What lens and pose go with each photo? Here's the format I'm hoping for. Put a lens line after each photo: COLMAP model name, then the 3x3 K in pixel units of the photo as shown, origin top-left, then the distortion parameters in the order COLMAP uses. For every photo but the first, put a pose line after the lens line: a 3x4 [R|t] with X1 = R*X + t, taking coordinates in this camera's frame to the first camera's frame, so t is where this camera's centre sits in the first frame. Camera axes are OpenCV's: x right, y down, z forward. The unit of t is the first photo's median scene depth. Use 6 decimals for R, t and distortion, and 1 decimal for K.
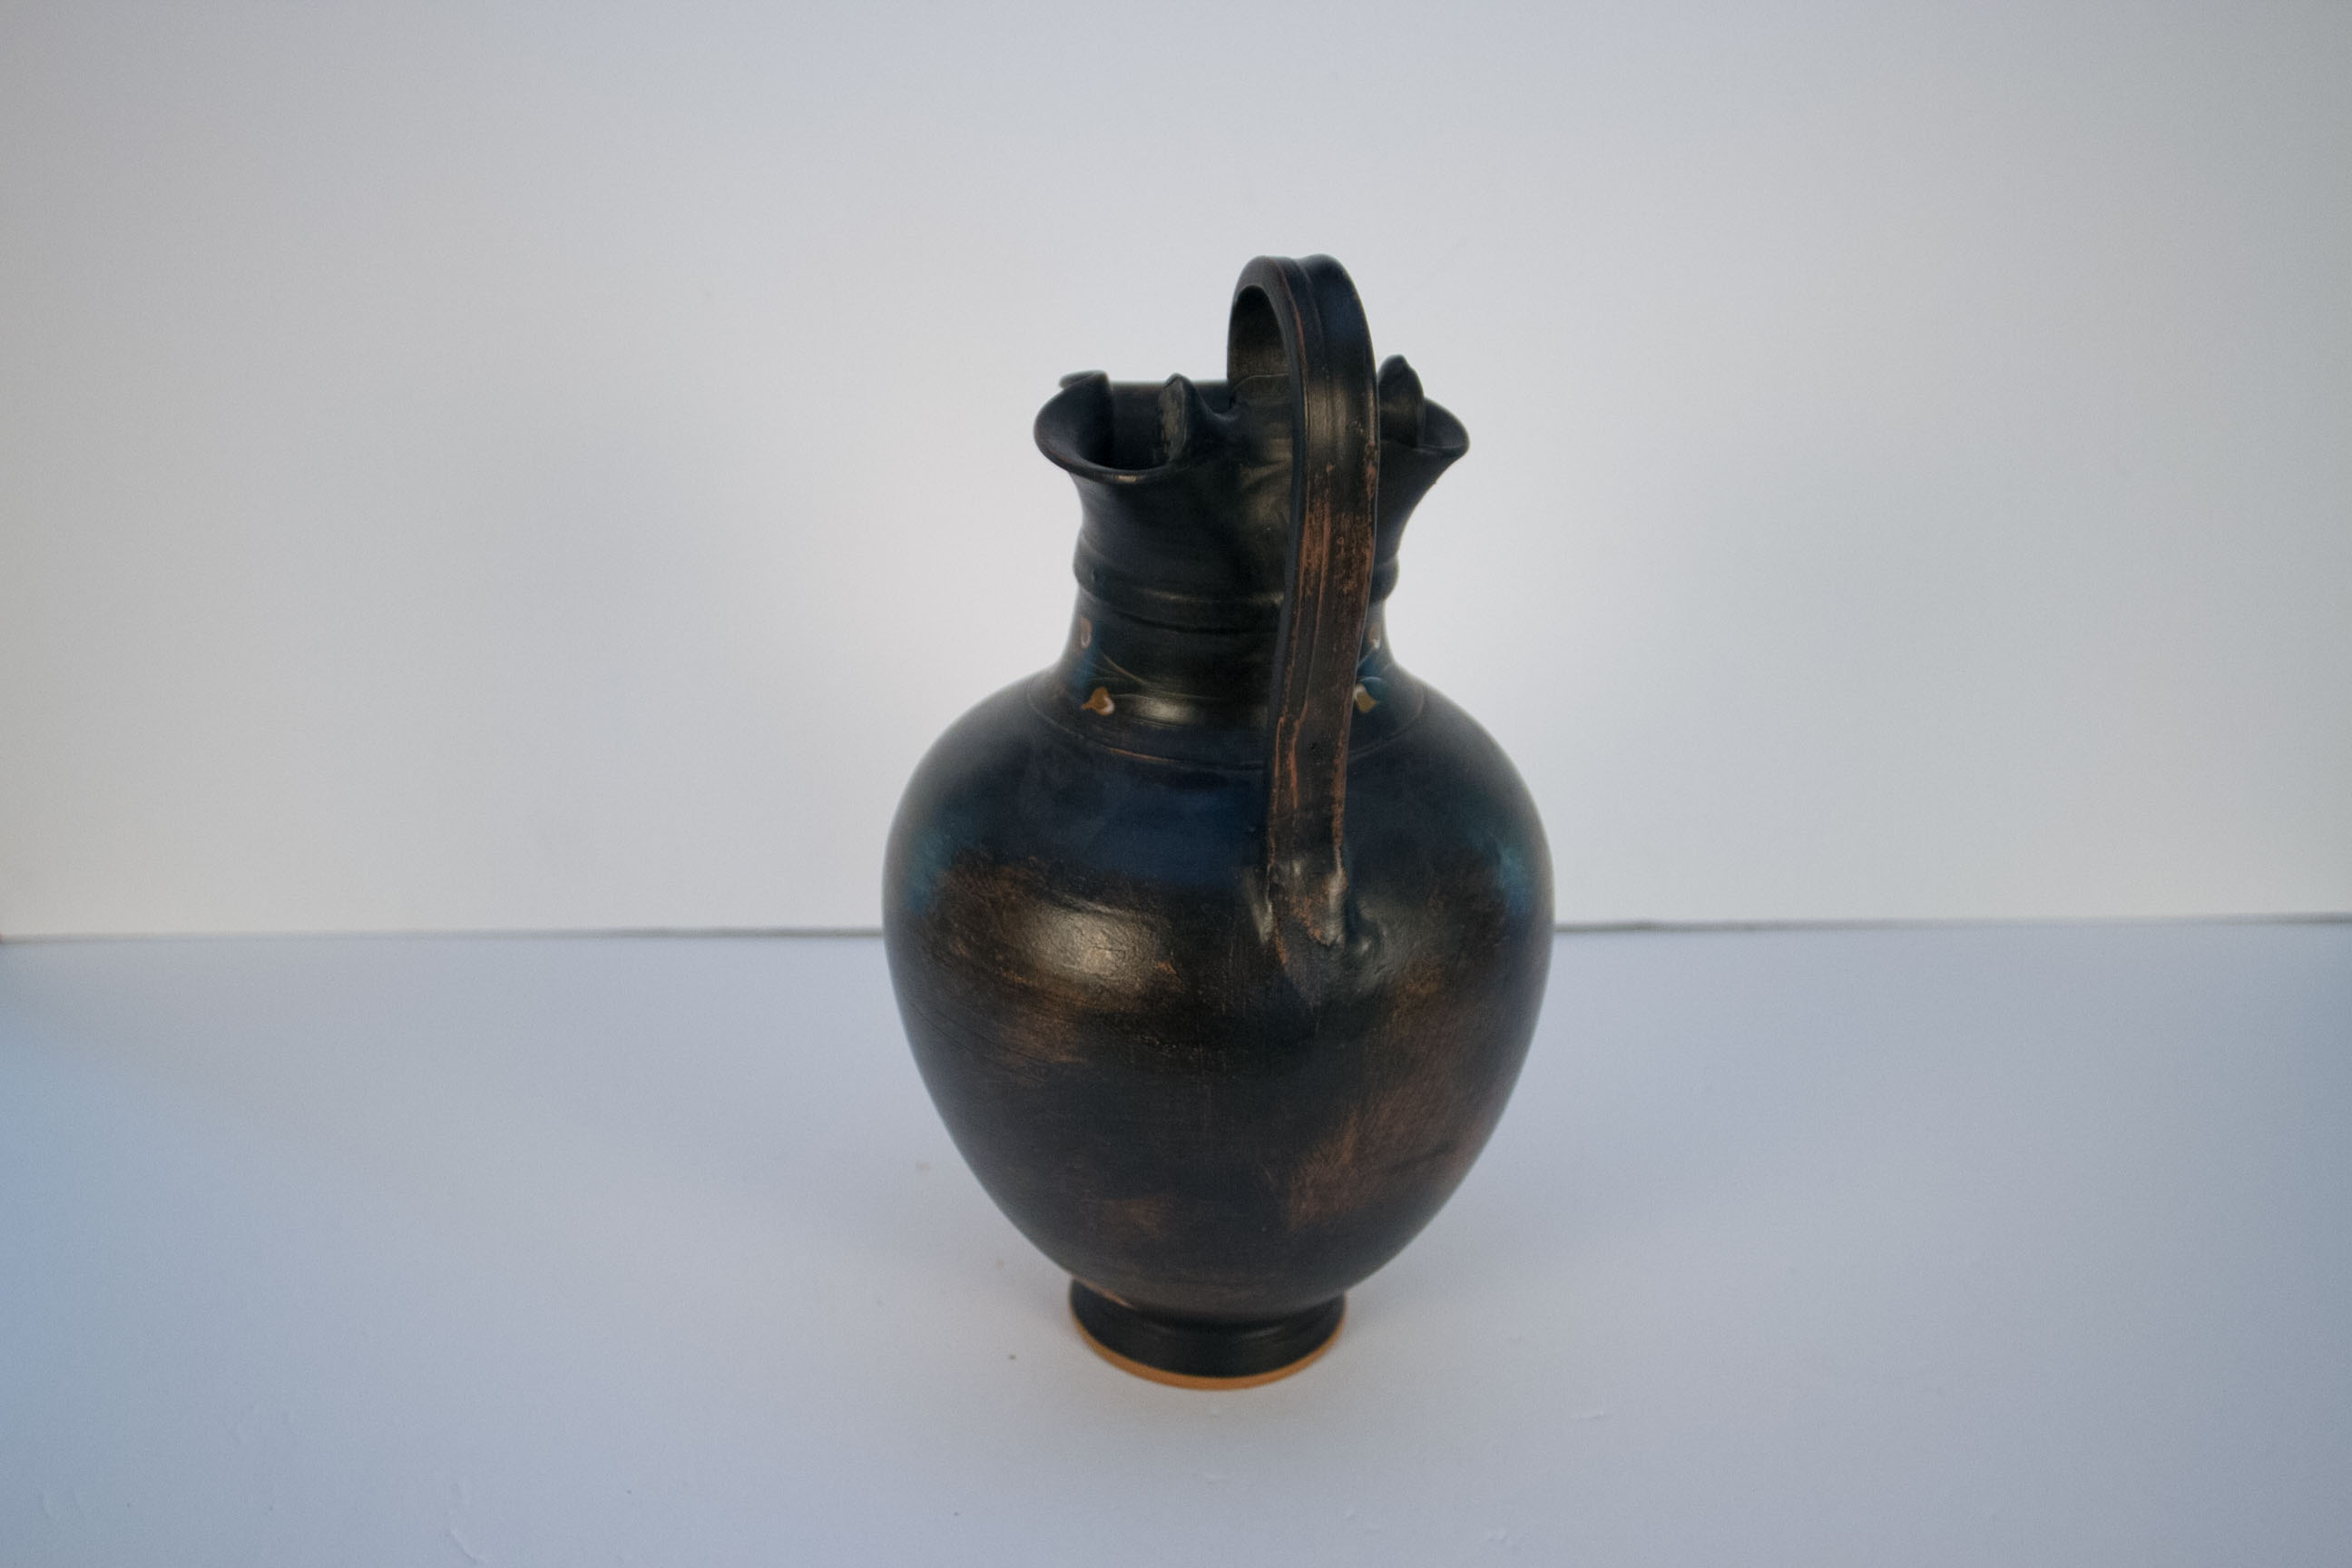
lens RADIAL K [[2276.3, 0, 1176.0], [0, 2276.3, 784.0], [0, 0, 1]] dist [-0.053011, 0.003143]
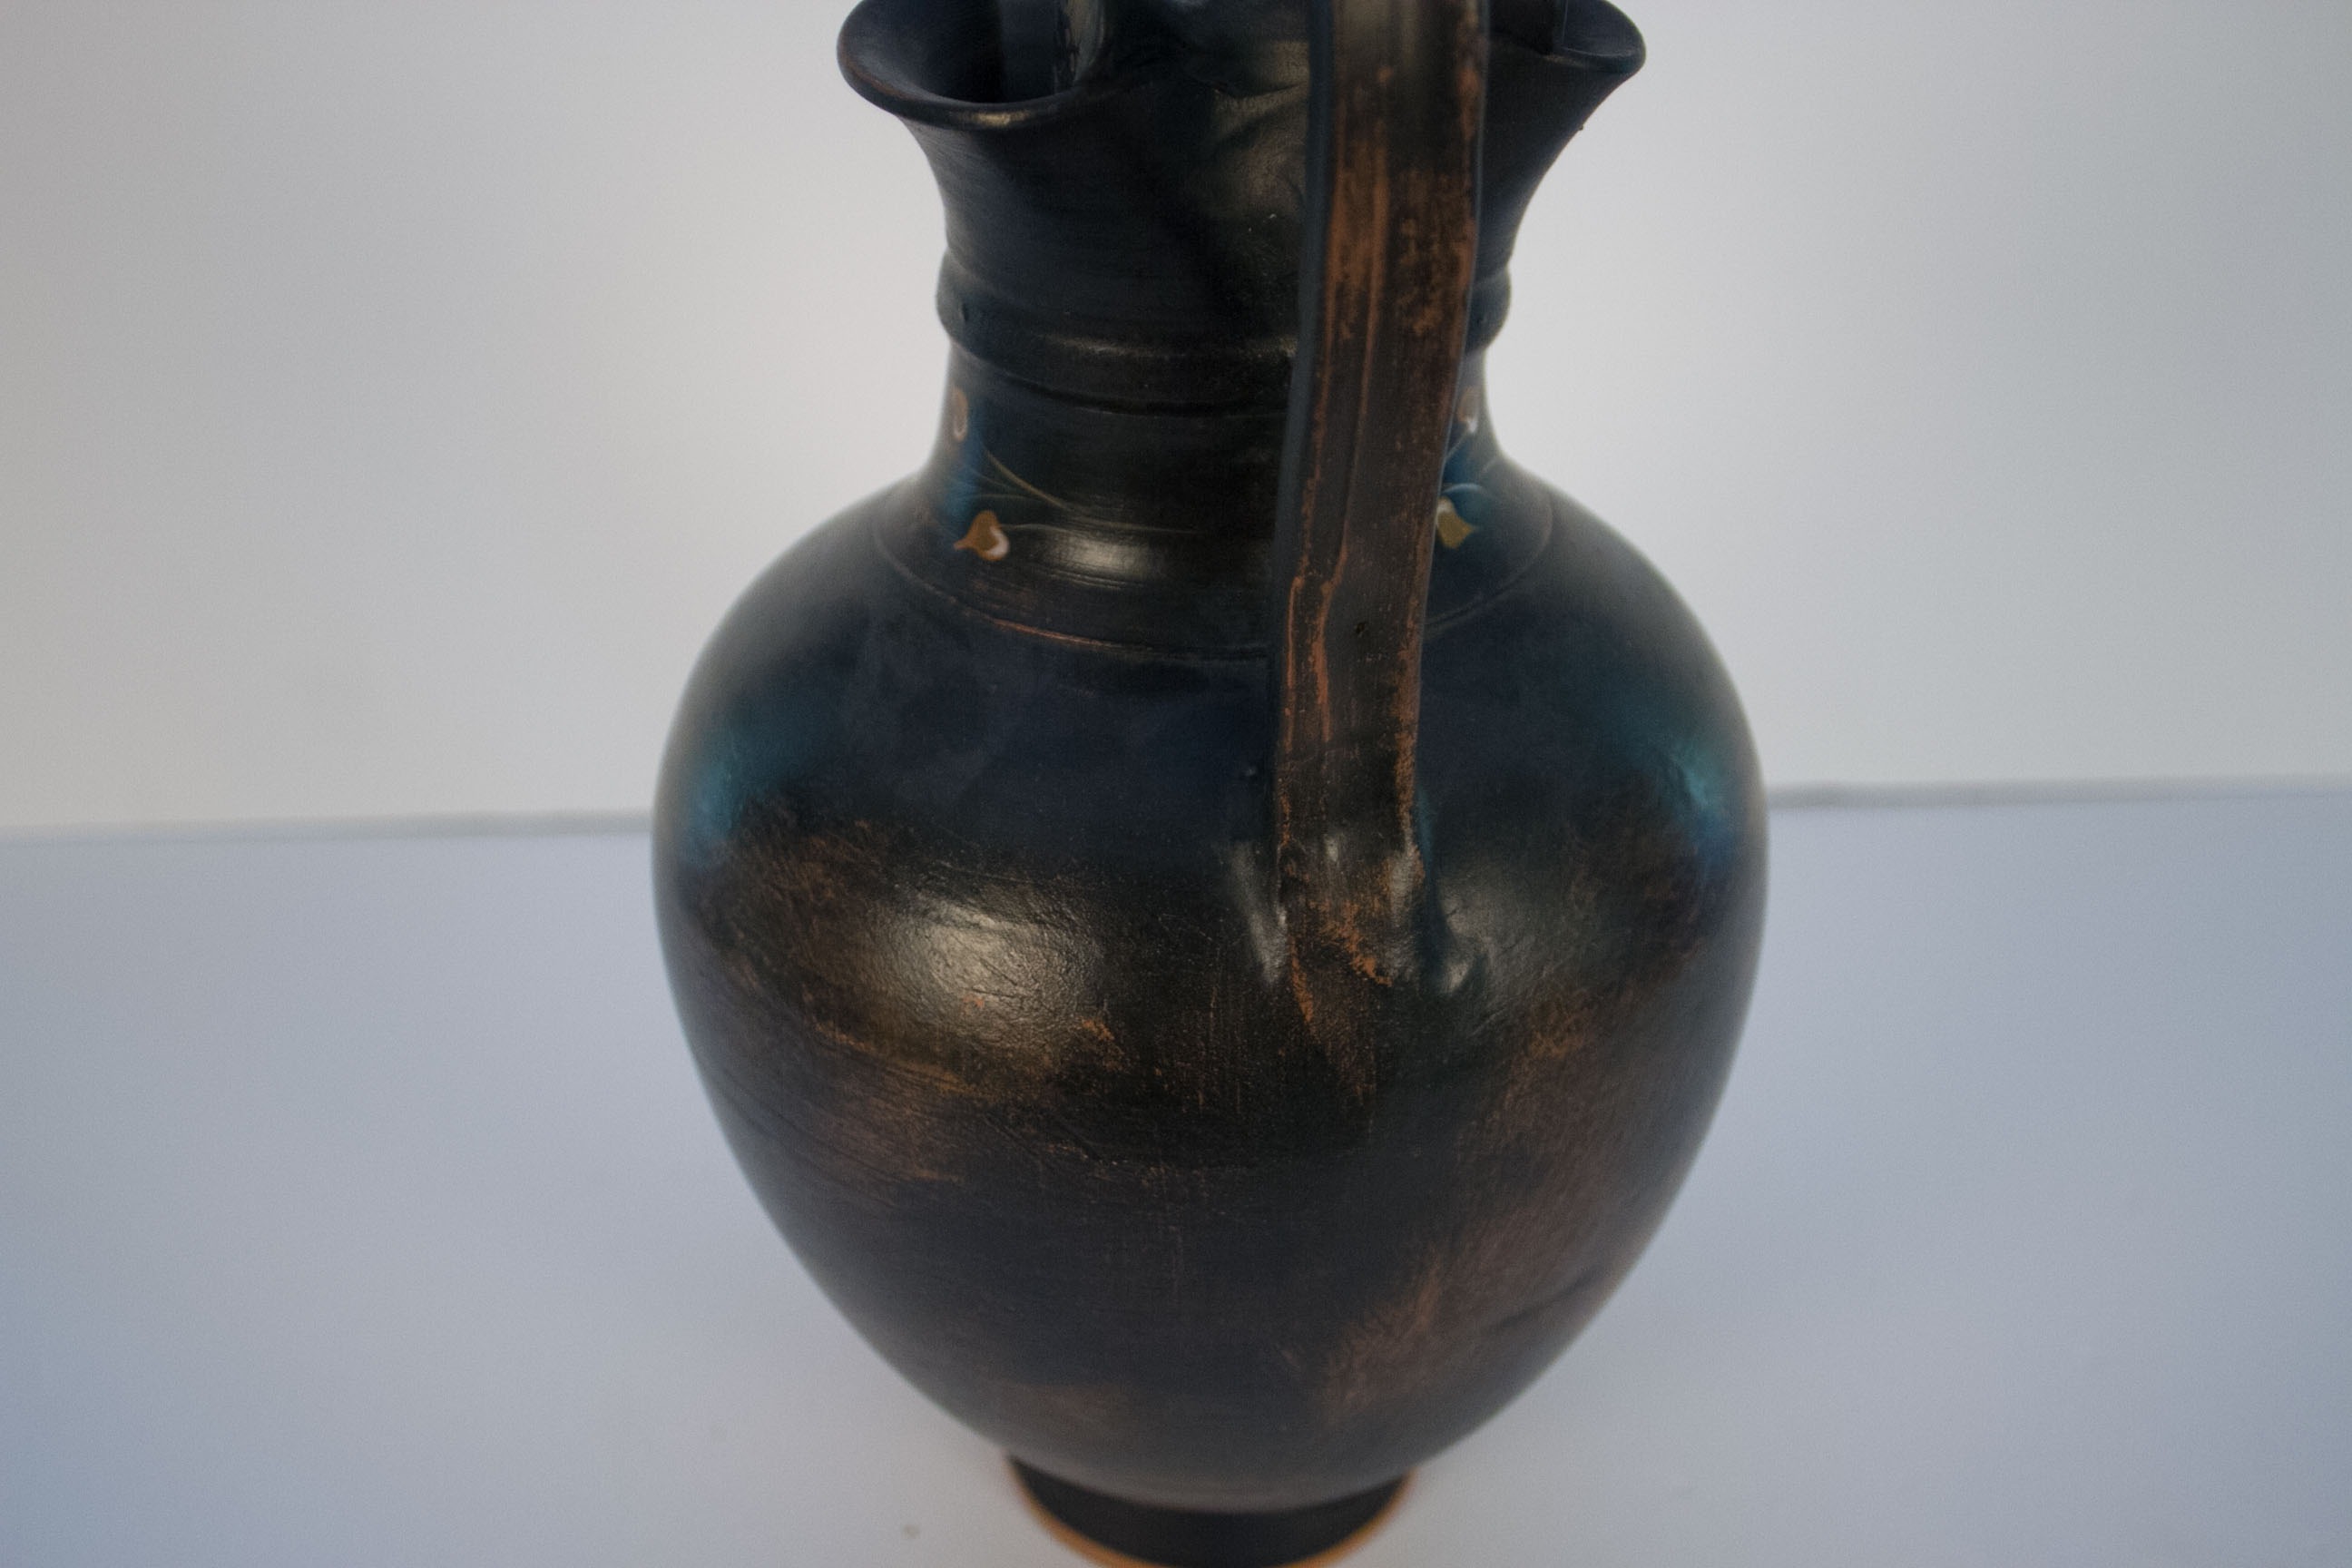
lens RADIAL K [[2276.3, 0, 1176.0], [0, 2276.3, 784.0], [0, 0, 1]] dist [-0.053011, 0.003143]
pose [[0.999505, -0.013757, -0.028279, 0.031000], [0.016722, 0.994069, 0.107456, -0.036673], [0.026633, -0.107875, 0.993808, 0.450527]]
